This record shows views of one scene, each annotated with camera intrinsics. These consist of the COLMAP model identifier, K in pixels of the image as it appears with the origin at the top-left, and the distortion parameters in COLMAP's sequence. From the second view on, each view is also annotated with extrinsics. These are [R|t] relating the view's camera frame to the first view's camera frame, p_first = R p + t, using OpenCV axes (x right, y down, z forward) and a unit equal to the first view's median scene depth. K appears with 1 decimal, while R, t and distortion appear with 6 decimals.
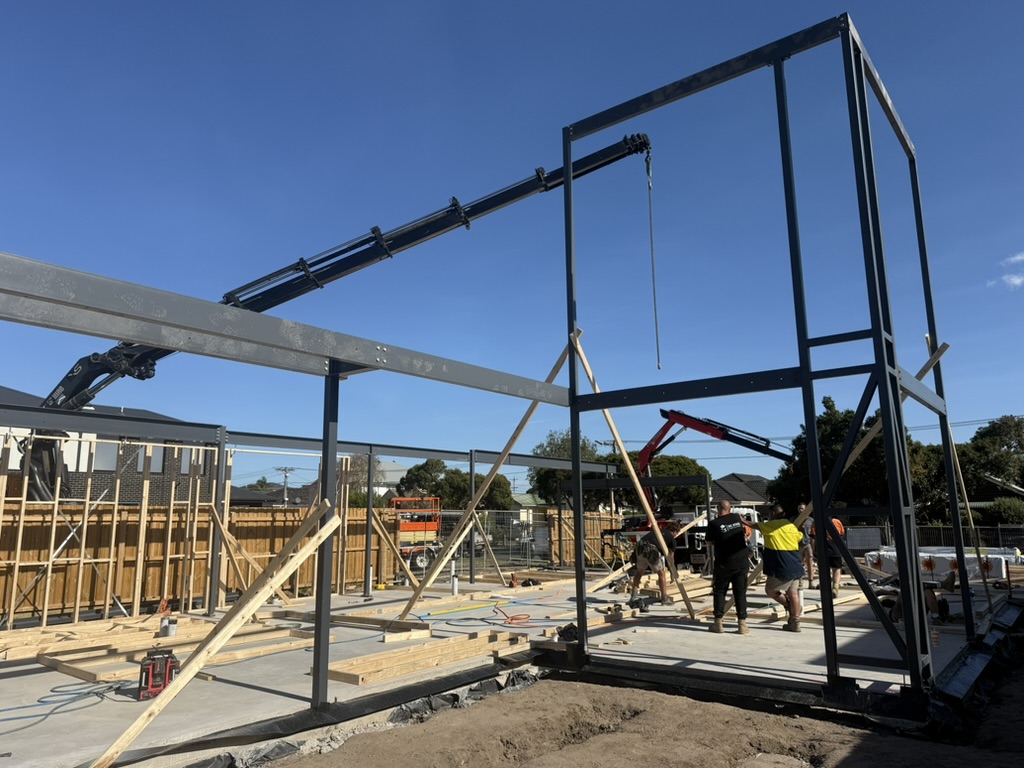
lens RADIAL K [[714.3, 0, 508.7], [0, 714.3, 388.7], [0, 0, 1]] dist [0.057006, -0.052662]
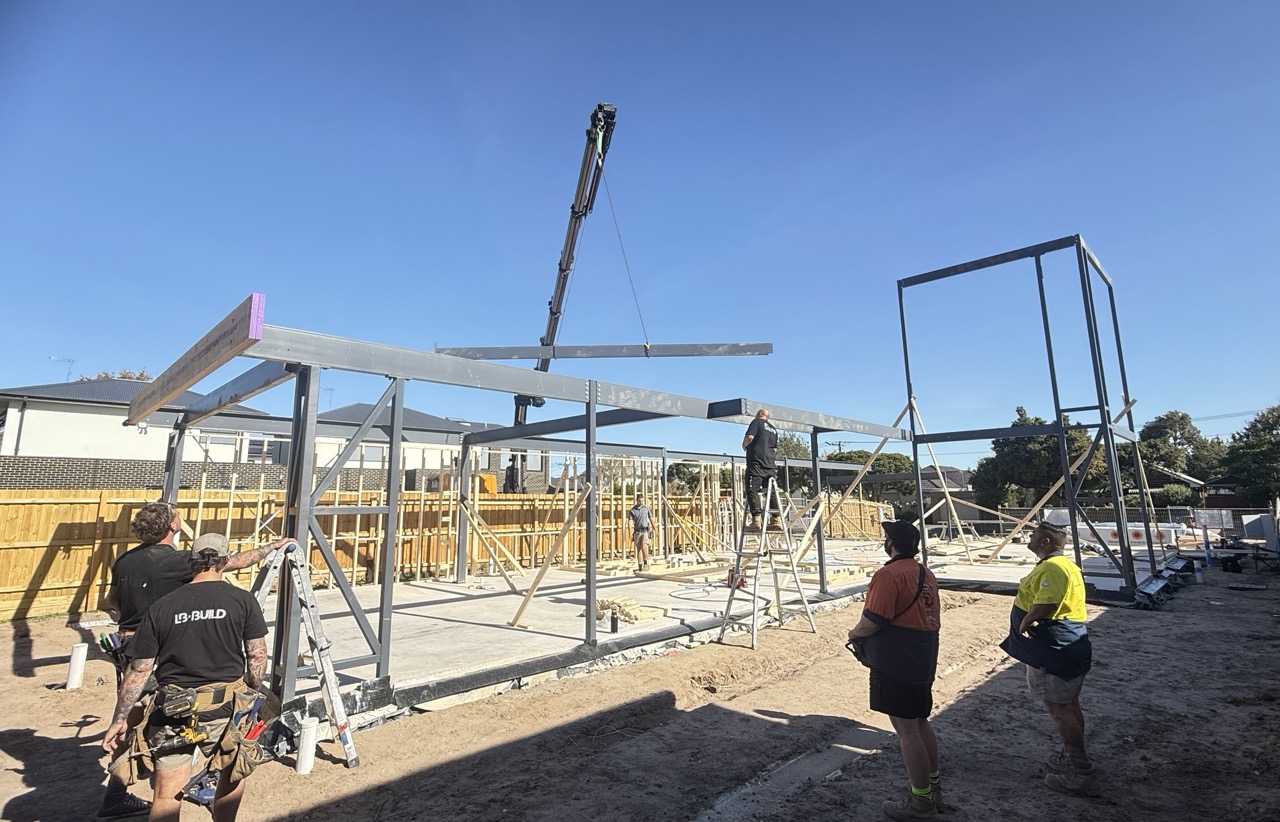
lens RADIAL K [[618.8, 0, 642.1], [0, 618.8, 400.9], [0, 0, 1]] dist [0.015551, 0.000271]
pose [[0.994619, -0.020787, -0.101497, -0.401109], [0.022264, 0.999662, 0.013445, -0.106050], [0.101183, -0.015632, 0.994745, -0.579047]]
